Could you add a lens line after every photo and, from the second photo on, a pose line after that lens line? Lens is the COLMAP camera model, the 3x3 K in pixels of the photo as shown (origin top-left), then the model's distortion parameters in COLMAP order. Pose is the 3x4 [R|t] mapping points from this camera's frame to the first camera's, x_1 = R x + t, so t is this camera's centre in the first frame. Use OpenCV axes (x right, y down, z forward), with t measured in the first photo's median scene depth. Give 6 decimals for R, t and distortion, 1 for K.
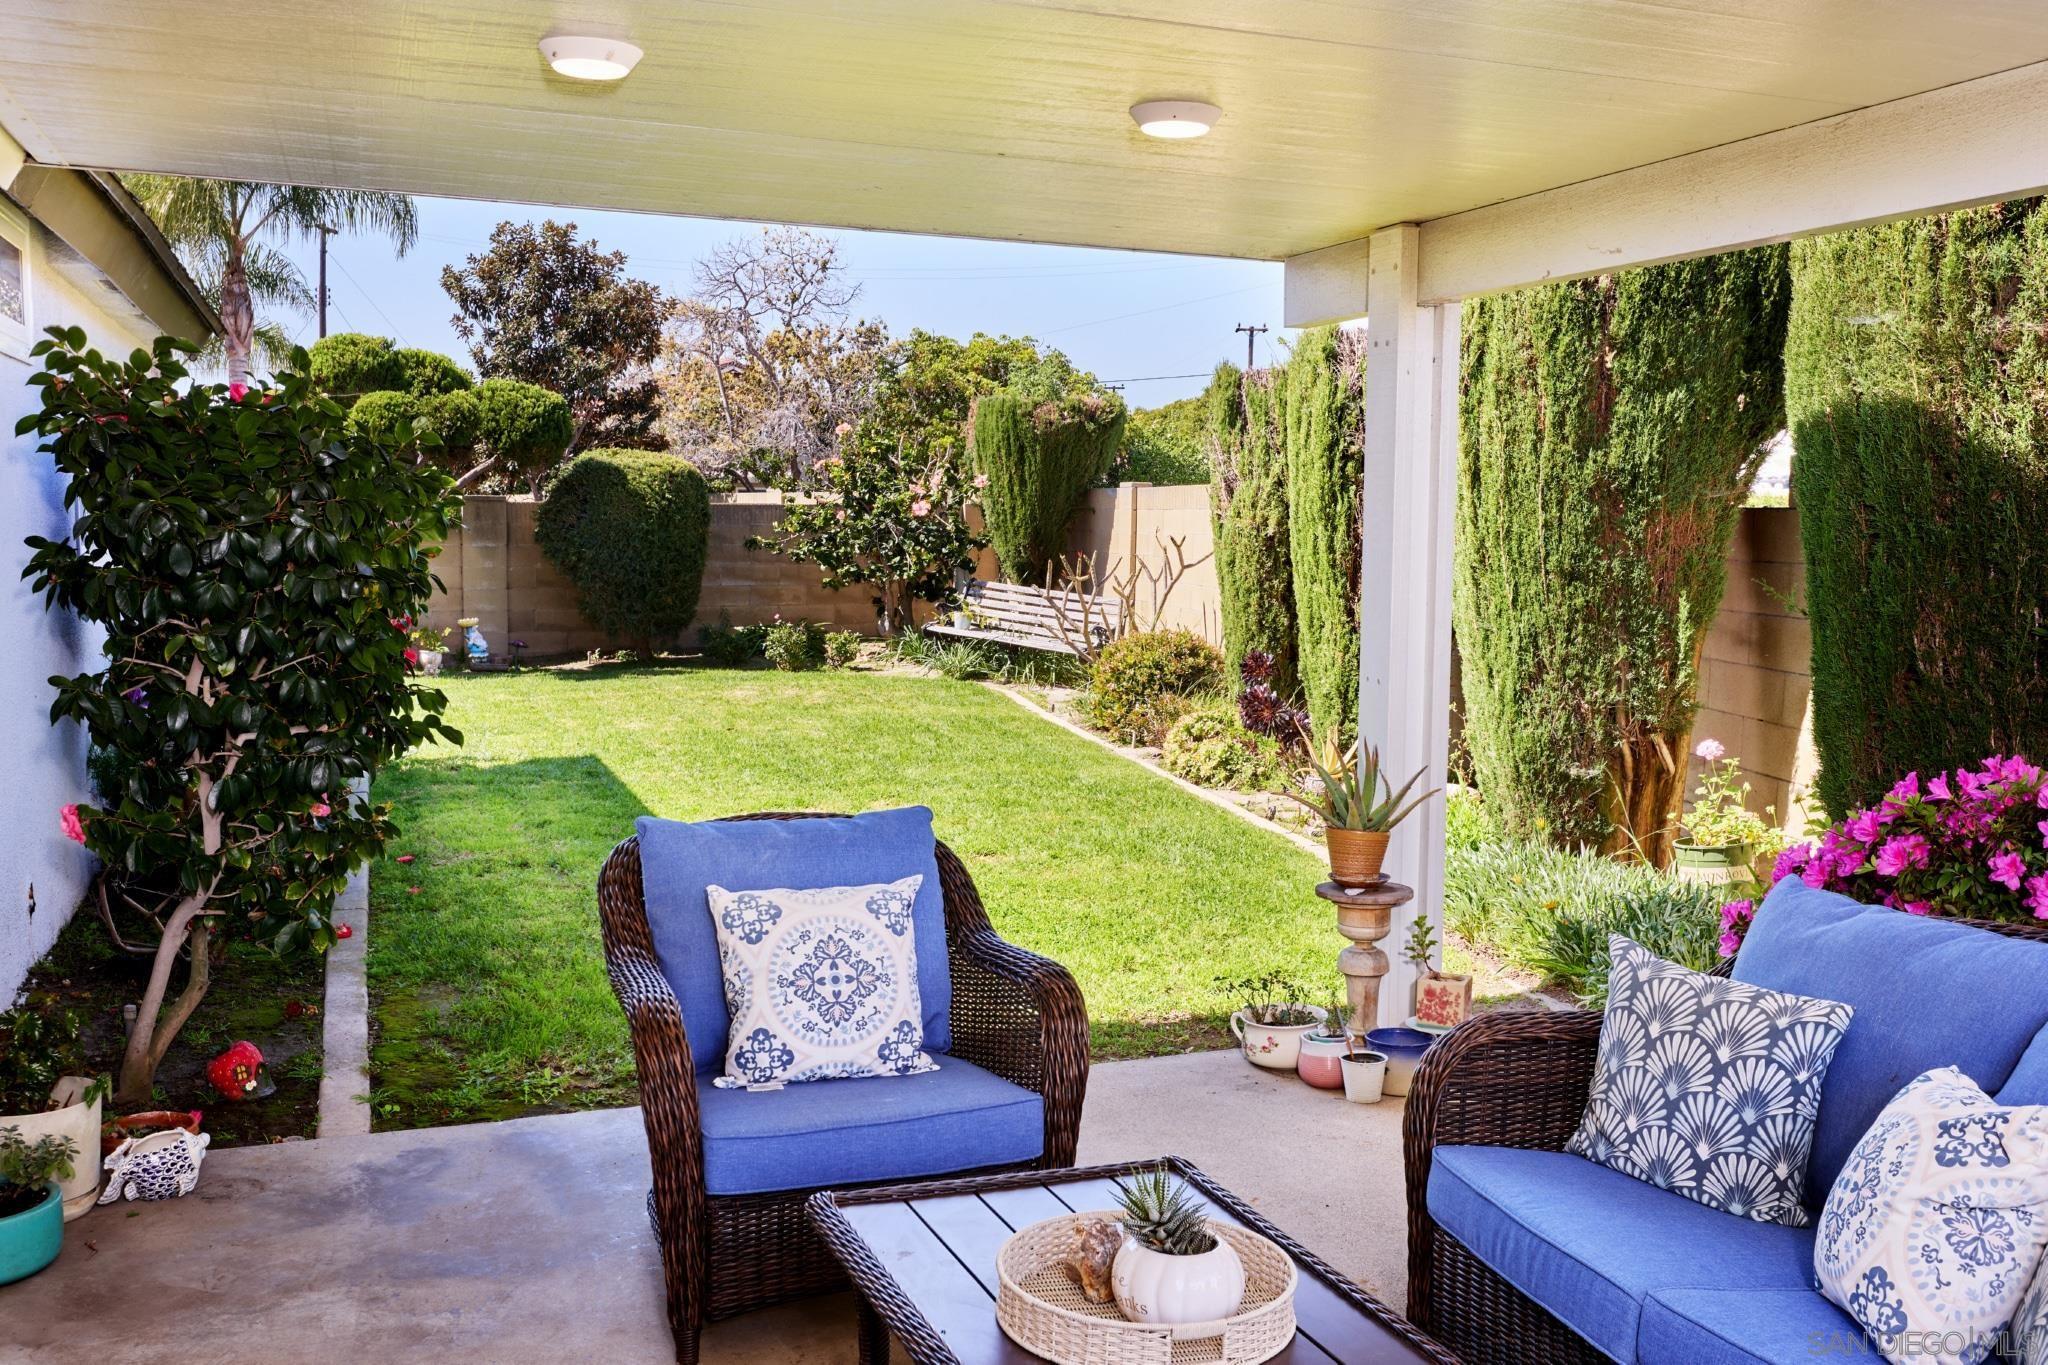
lens RADIAL K [[1976.5, 0, 1023.0], [0, 1976.5, 683.1], [0, 0, 1]] dist [0.007376, 0.000000]
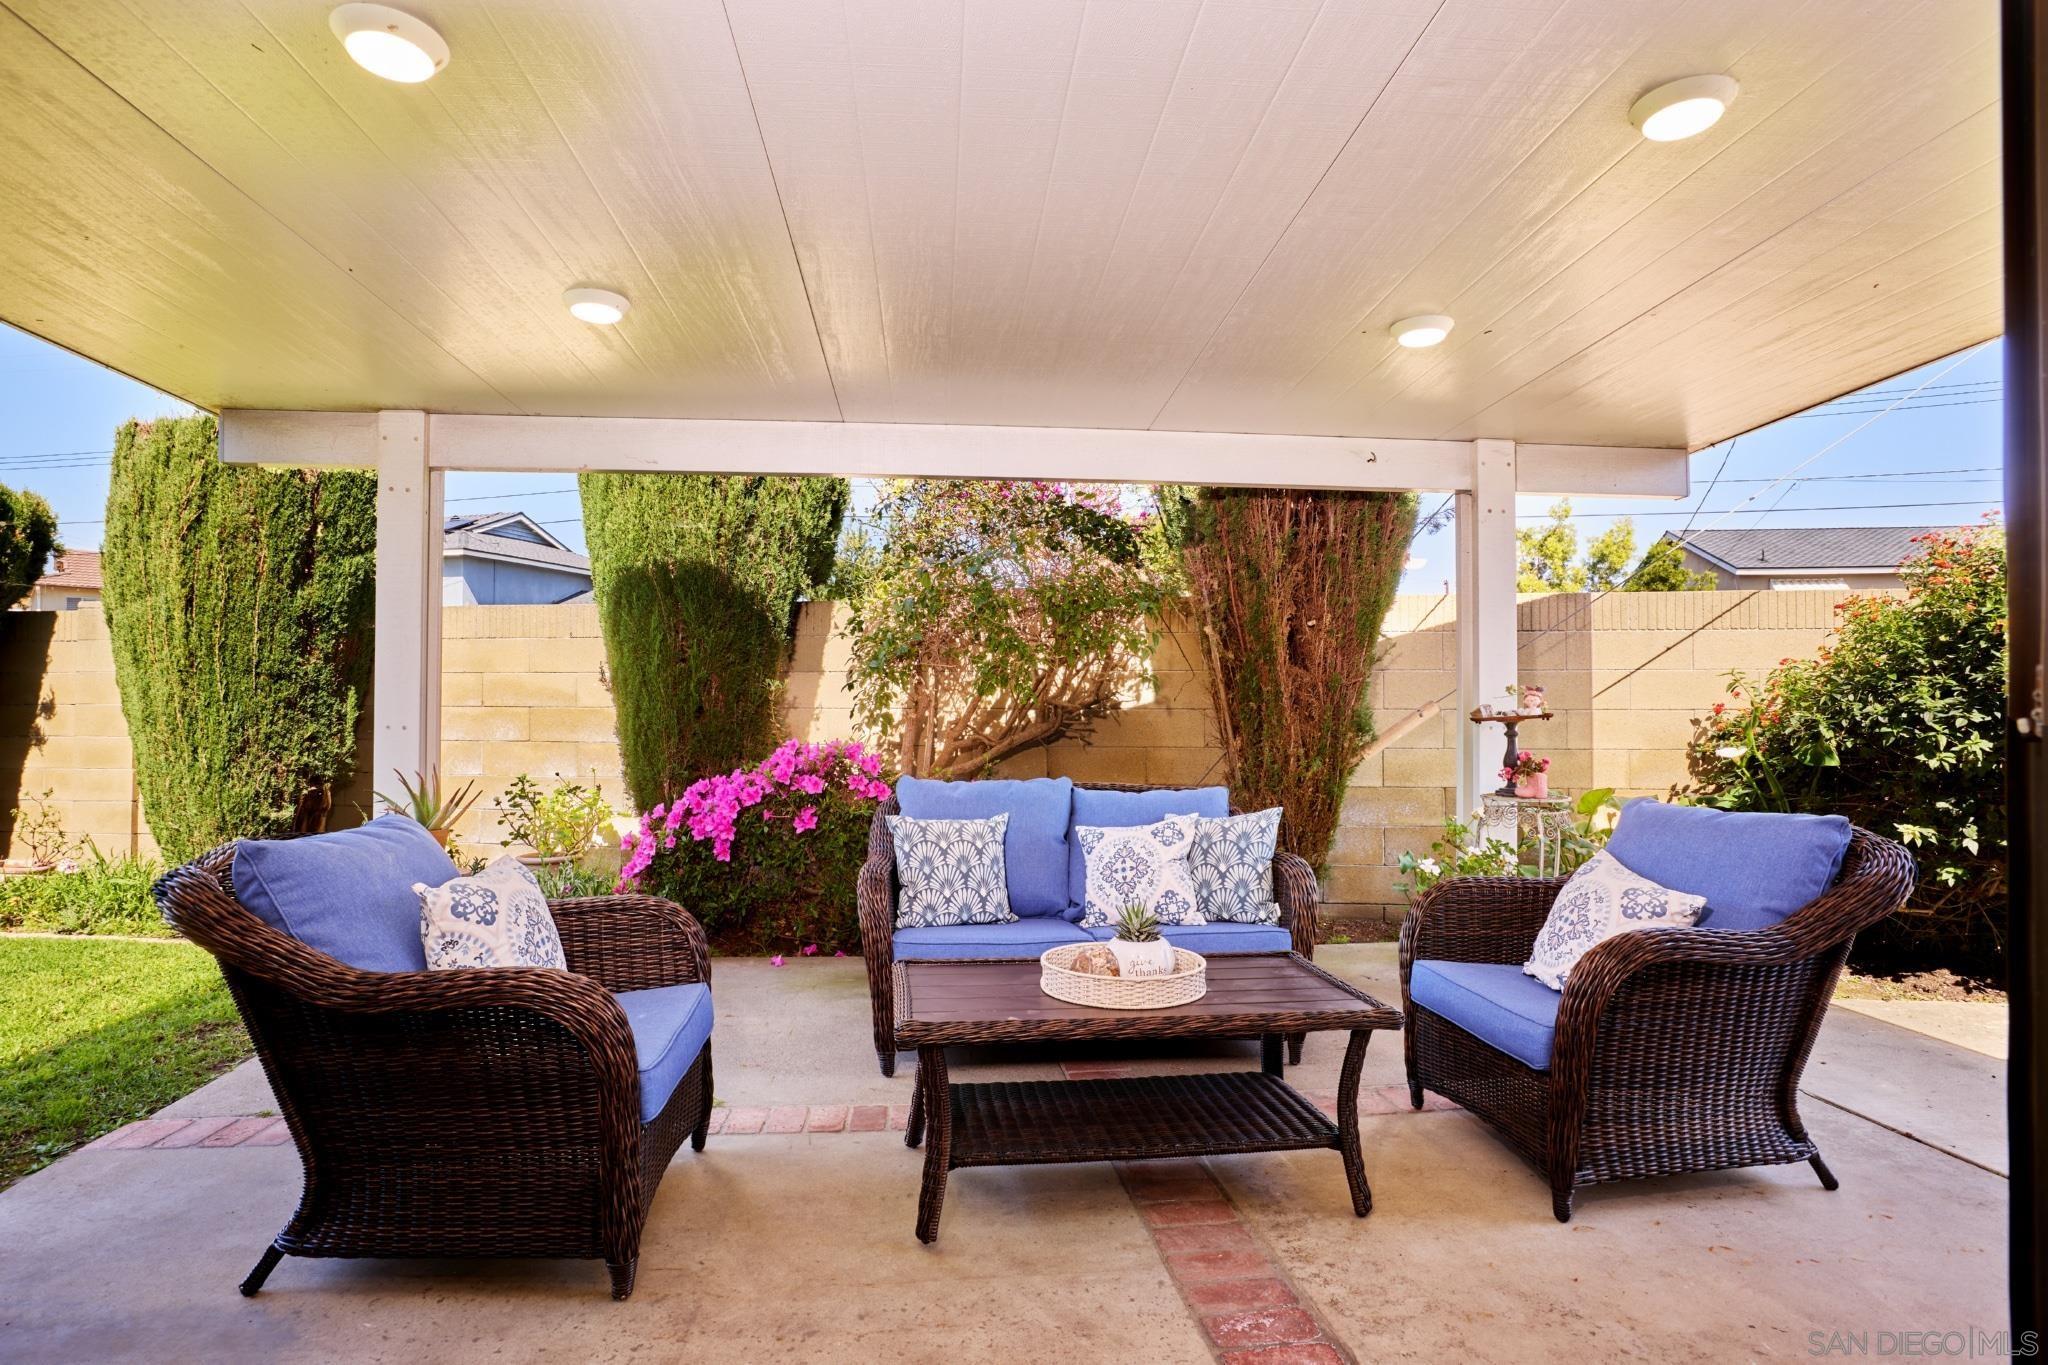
lens RADIAL K [[1010.6, 0, 1021.9], [0, 1010.6, 687.0], [0, 0, 1]] dist [0.002273, 0.000230]
pose [[0.244429, 0.007898, 0.969635, -0.304391], [0.090513, 0.995415, -0.030925, 0.025028], [-0.965433, 0.095323, 0.242594, 0.302419]]
